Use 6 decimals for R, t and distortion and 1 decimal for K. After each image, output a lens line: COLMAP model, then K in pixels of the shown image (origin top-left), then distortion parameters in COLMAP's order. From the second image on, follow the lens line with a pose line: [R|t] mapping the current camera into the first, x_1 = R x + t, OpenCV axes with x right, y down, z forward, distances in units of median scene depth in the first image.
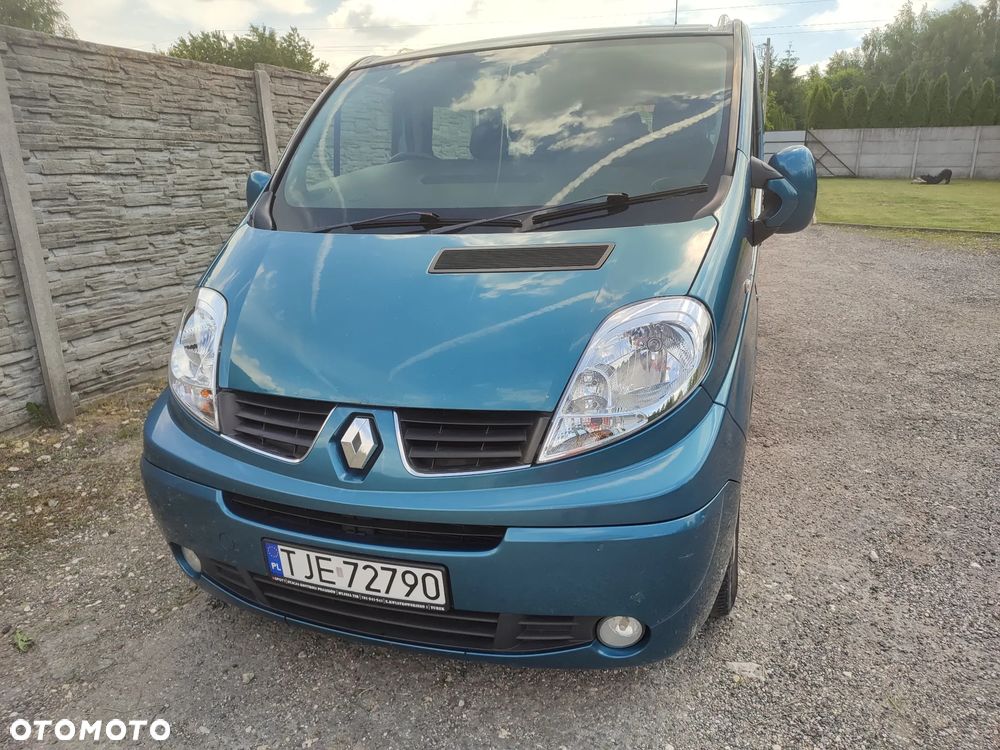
lens RADIAL K [[686.7, 0, 500.4], [0, 686.7, 358.6], [0, 0, 1]] dist [0.013257, -0.010633]
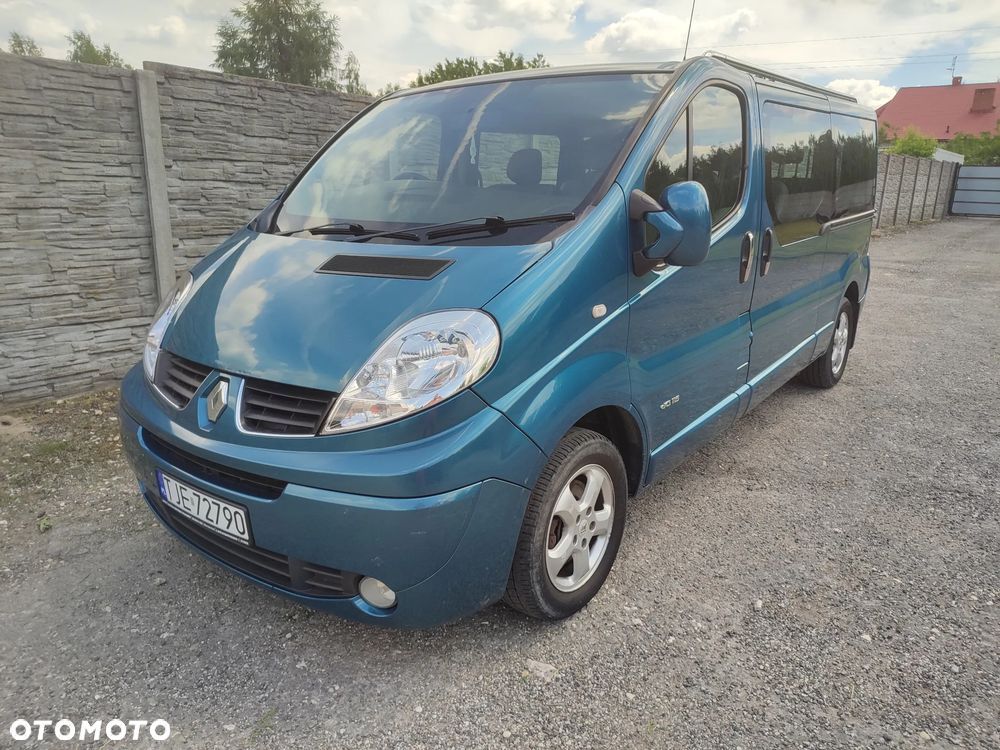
lens RADIAL K [[686.7, 0, 512.2], [0, 686.7, 358.5], [0, 0, 1]] dist [0.013257, -0.010633]
pose [[0.953607, 0.114891, -0.278270, 0.382796], [-0.123045, 0.992329, -0.011954, -0.002583], [0.274762, 0.045639, 0.960429, -0.033288]]
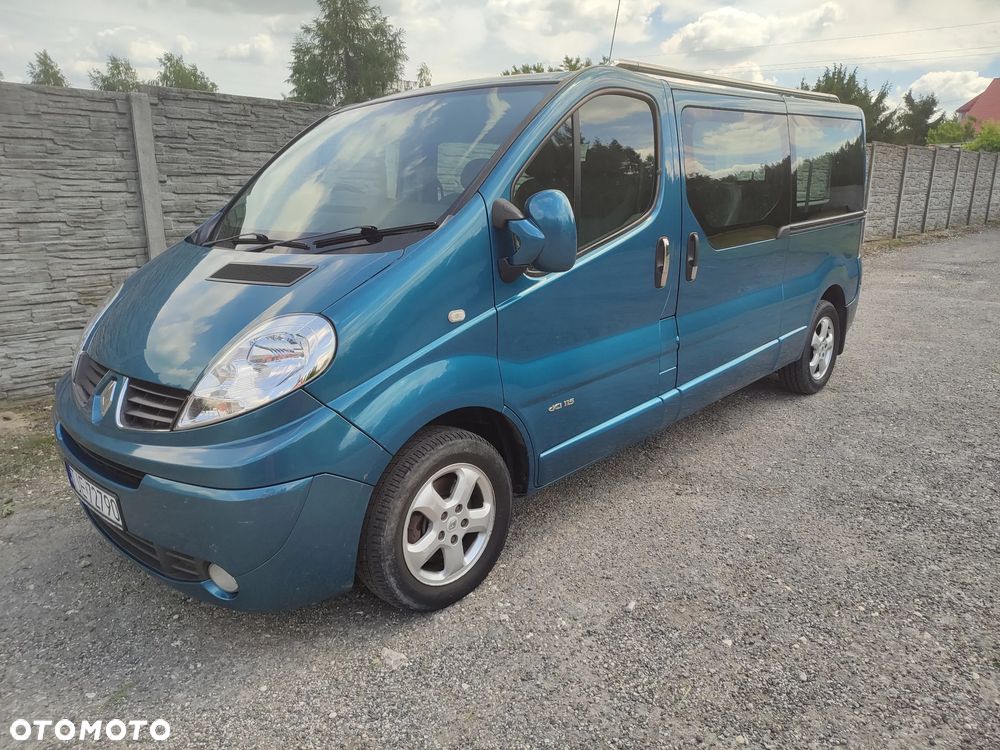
lens RADIAL K [[686.7, 0, 513.2], [0, 686.7, 358.9], [0, 0, 1]] dist [0.013257, -0.010633]
pose [[0.921421, 0.117506, -0.370371, 0.614321], [-0.128988, 0.991626, -0.006290, -0.029636], [0.366531, 0.053569, 0.928863, 0.012531]]
